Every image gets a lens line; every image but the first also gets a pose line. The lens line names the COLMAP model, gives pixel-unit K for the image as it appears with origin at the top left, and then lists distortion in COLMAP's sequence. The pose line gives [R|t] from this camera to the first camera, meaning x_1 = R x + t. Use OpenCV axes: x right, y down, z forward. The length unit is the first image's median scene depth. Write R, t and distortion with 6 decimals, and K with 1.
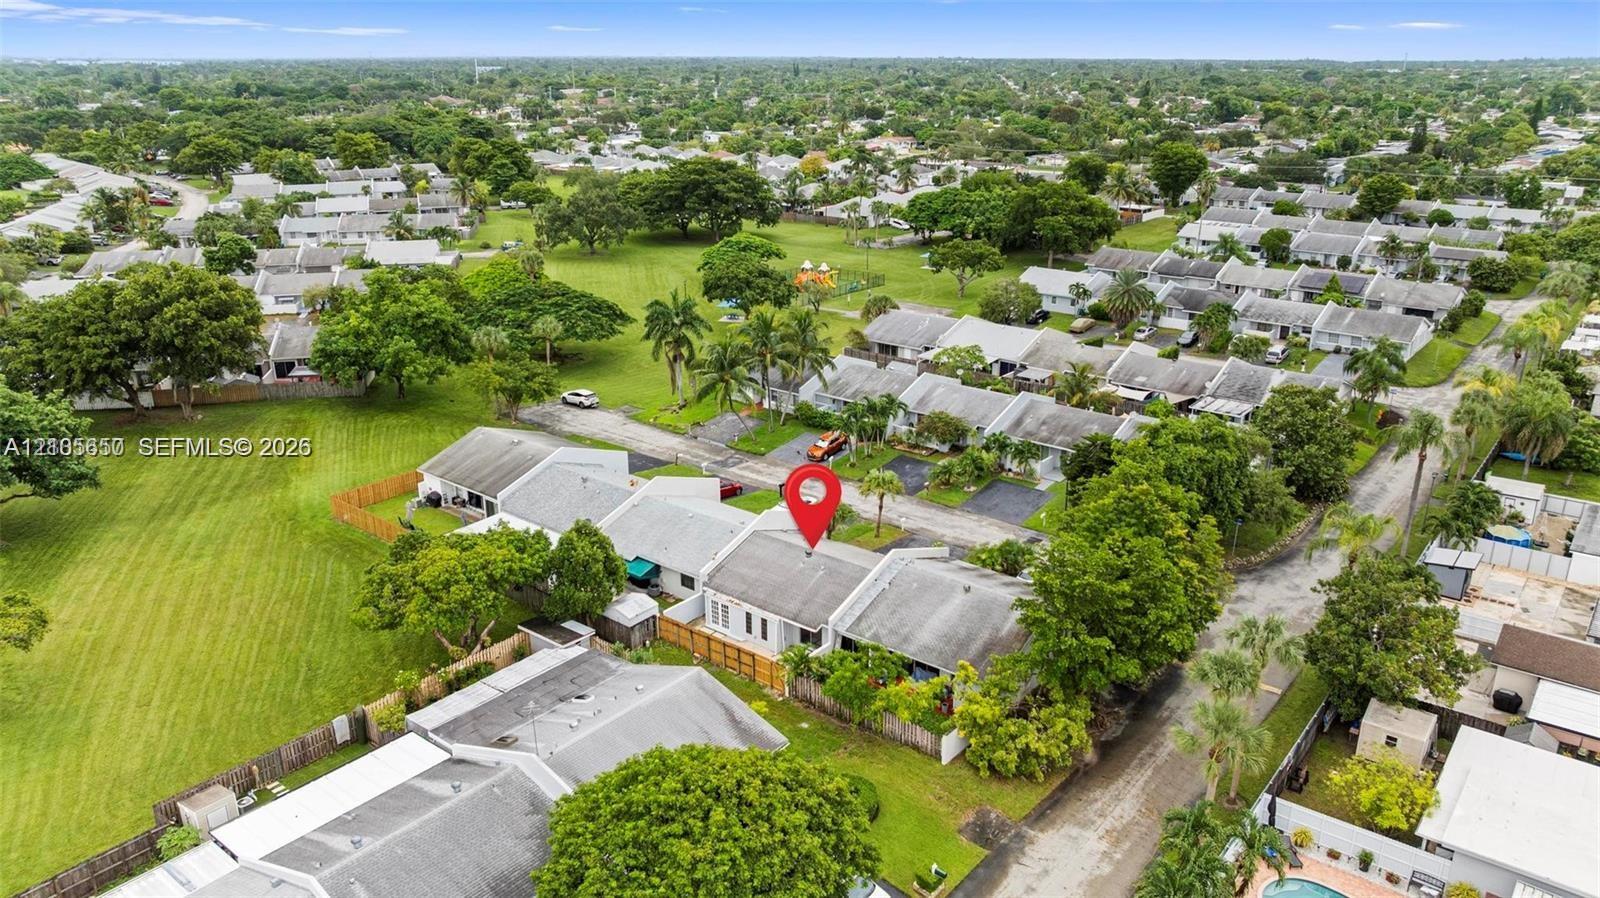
lens RADIAL K [[1118.7, 0, 807.1], [0, 1118.7, 448.8], [0, 0, 1]] dist [-0.020104, -0.000352]
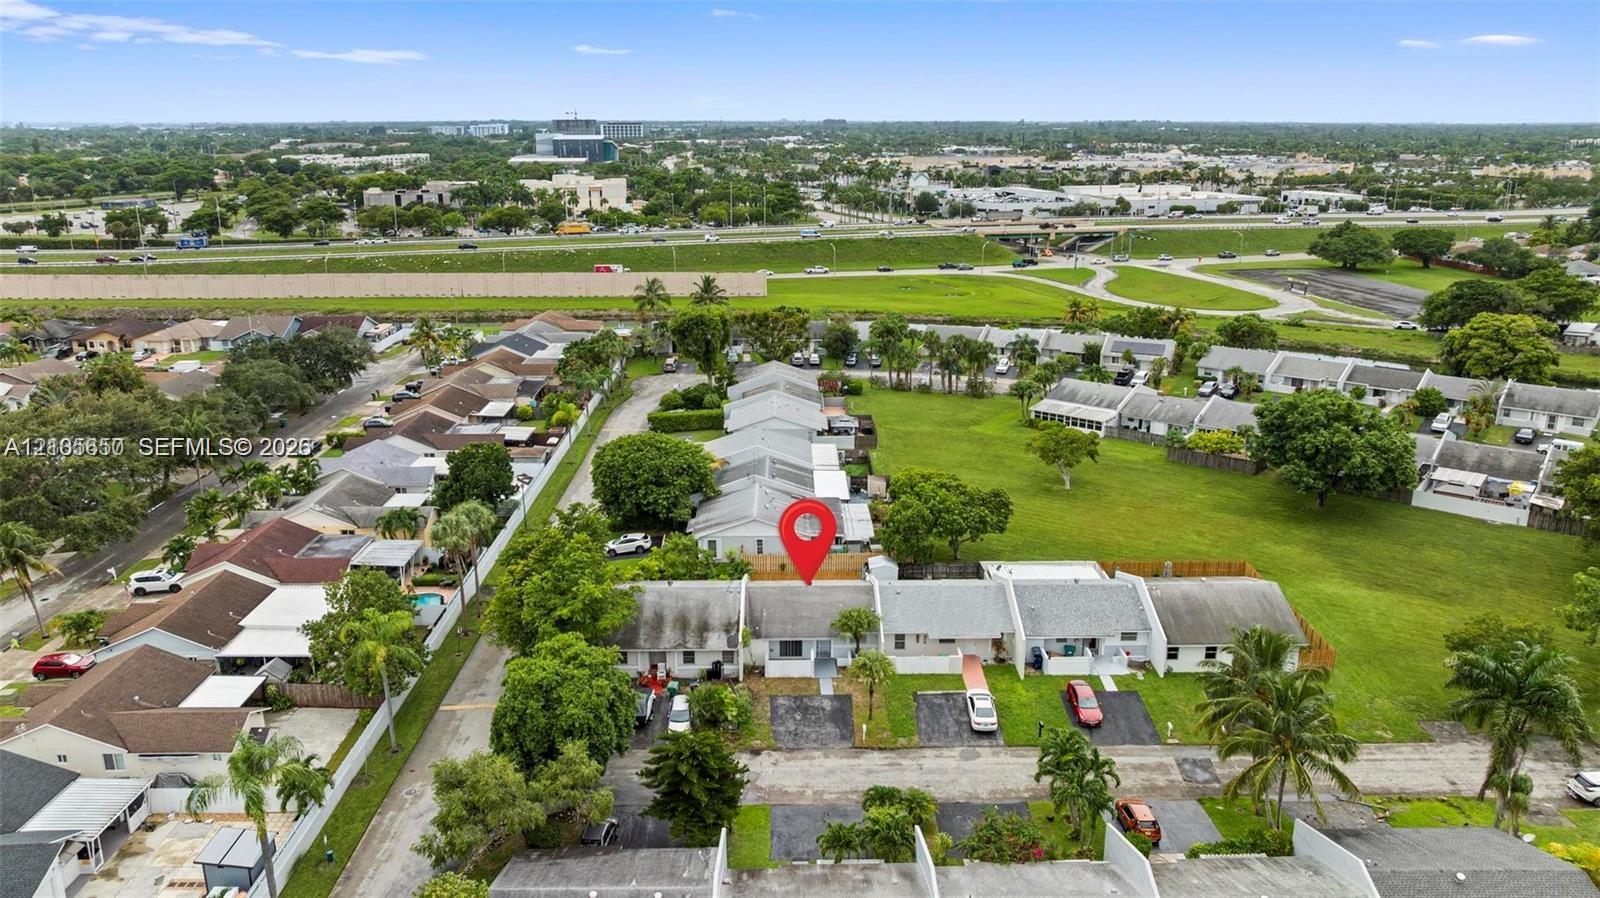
lens RADIAL K [[1137.7, 0, 807.3], [0, 1137.7, 439.5], [0, 0, 1]] dist [-0.019867, 0.000499]
pose [[-0.768489, 0.171544, -0.616440, 0.798124], [-0.212994, 0.839870, 0.499252, -0.710197], [0.603373, 0.514967, -0.608892, 1.772070]]
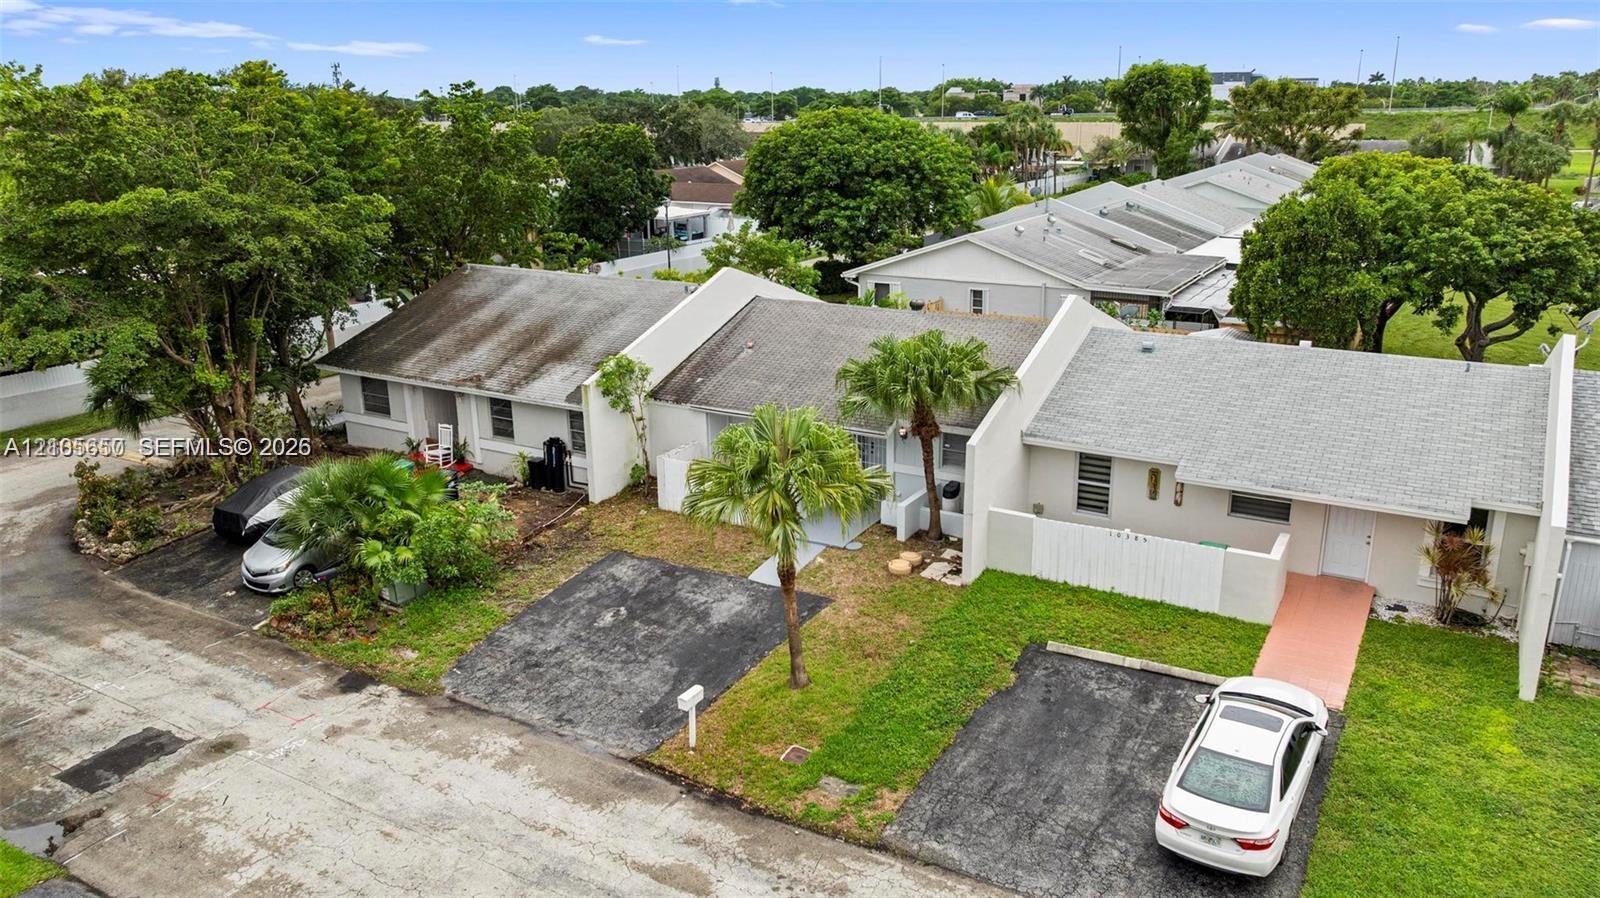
lens RADIAL K [[1161.1, 0, 806.0], [0, 1161.1, 429.5], [0, 0, 1]] dist [-0.018348, -0.000401]
pose [[-0.989705, 0.050245, -0.134016, 0.115684], [-0.036339, 0.817458, 0.574841, -0.139217], [0.138435, 0.573793, -0.807216, 1.464703]]
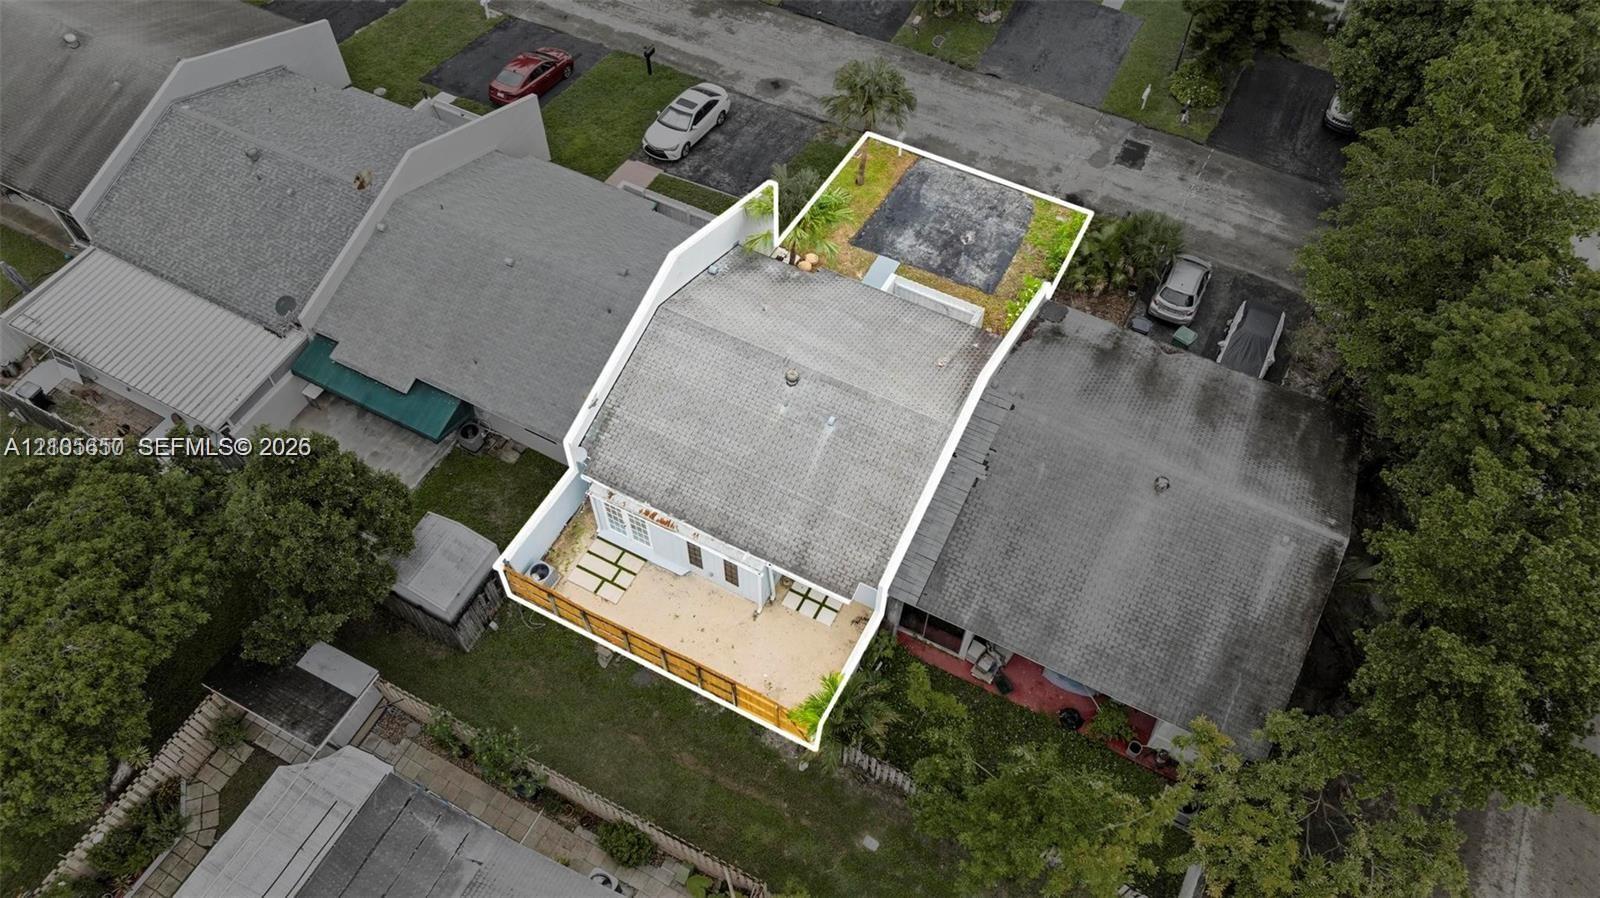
lens RADIAL K [[1118.7, 0, 807.1], [0, 1118.7, 448.8], [0, 0, 1]] dist [-0.020104, -0.000352]
pose [[0.980974, -0.153066, 0.119422, -0.055713], [0.053911, 0.805708, 0.589854, -0.167466], [-0.186506, -0.572193, 0.798631, 0.634097]]
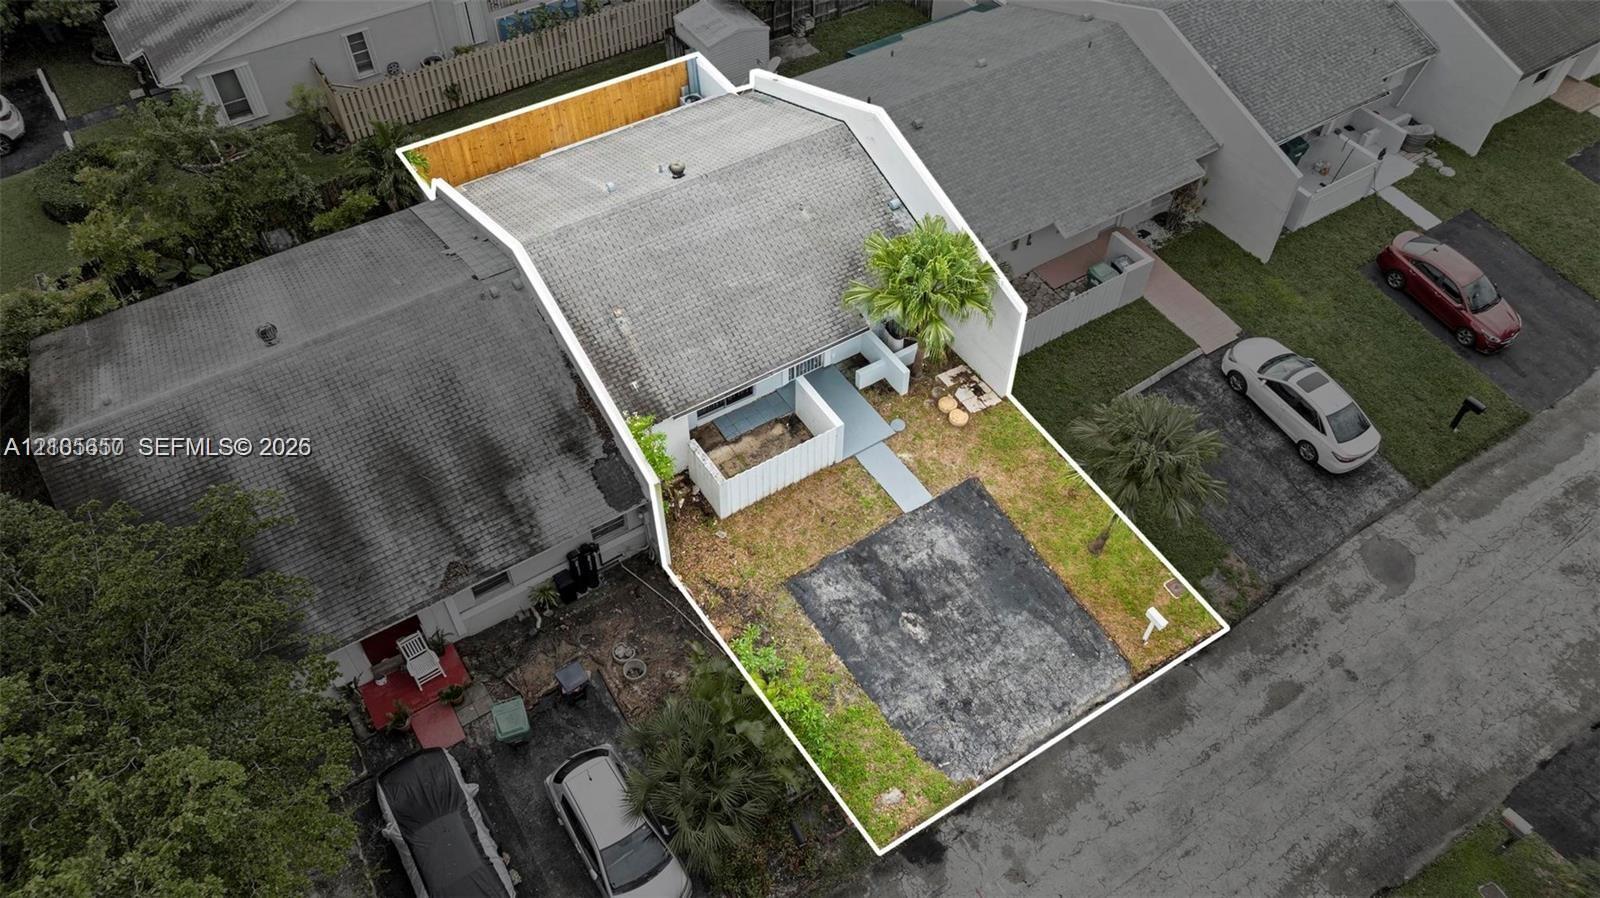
lens RADIAL K [[1118.7, 0, 807.1], [0, 1118.7, 448.8], [0, 0, 1]] dist [-0.020104, -0.000352]
pose [[-0.311151, 0.723787, -0.615888, 0.335210], [-0.327276, 0.526812, 0.784448, -0.205257], [0.892231, 0.445647, 0.072960, 1.109650]]
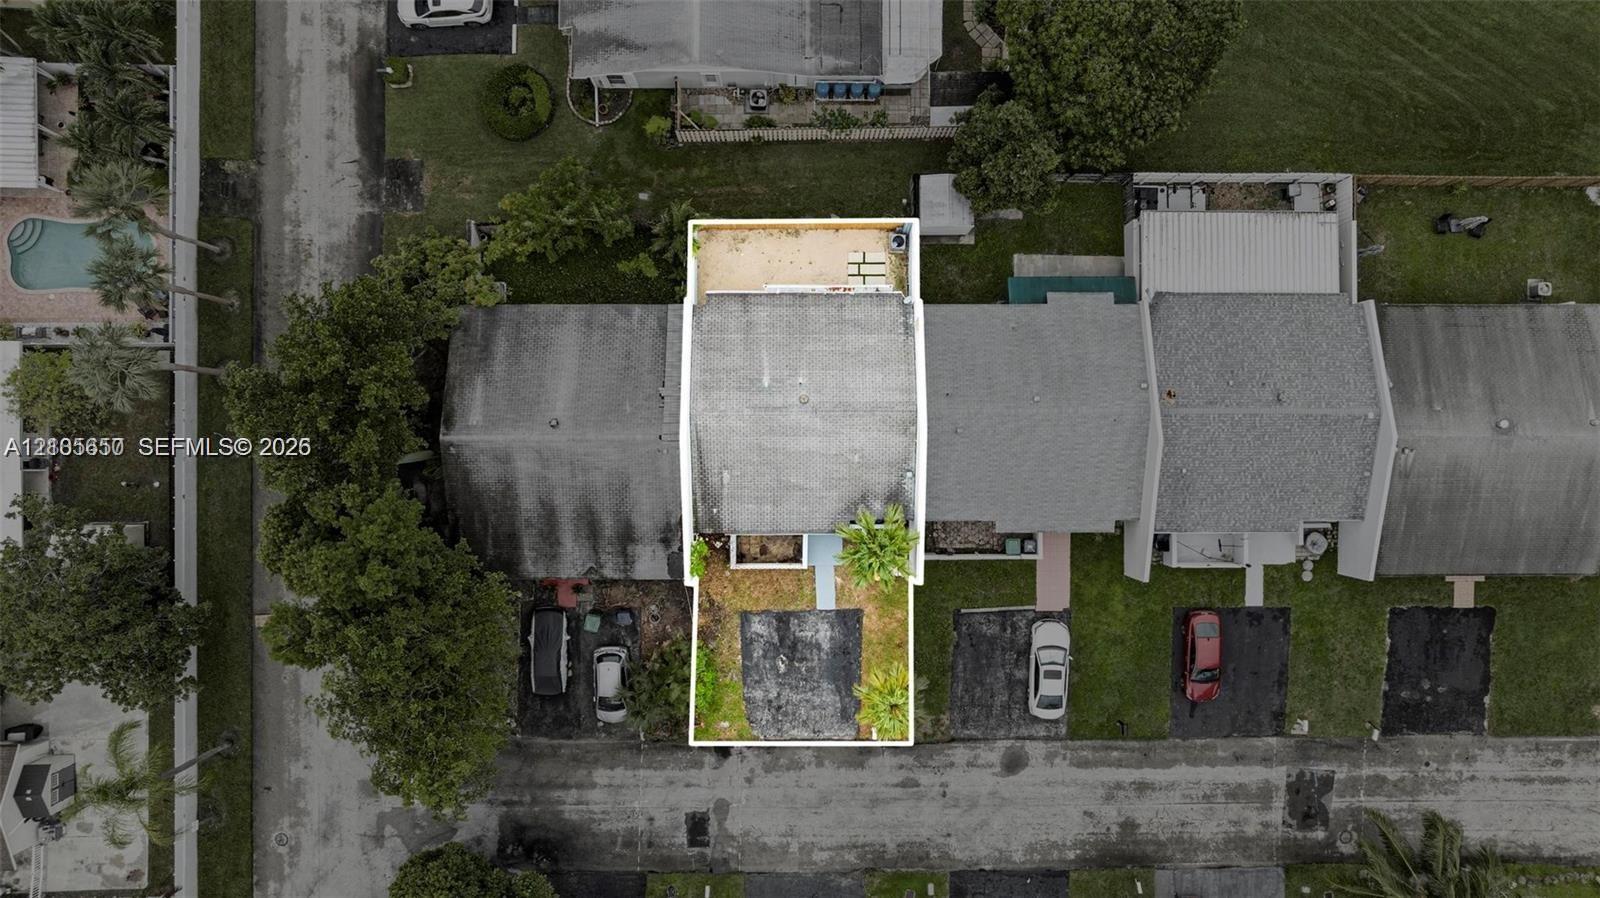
lens RADIAL K [[1137.7, 0, 807.3], [0, 1137.7, 439.5], [0, 0, 1]] dist [-0.019867, 0.000499]
pose [[-0.779131, 0.626715, -0.013508, 0.026713], [-0.217632, -0.250227, 0.943410, -0.611434], [0.587869, 0.737980, 0.331353, 0.821747]]
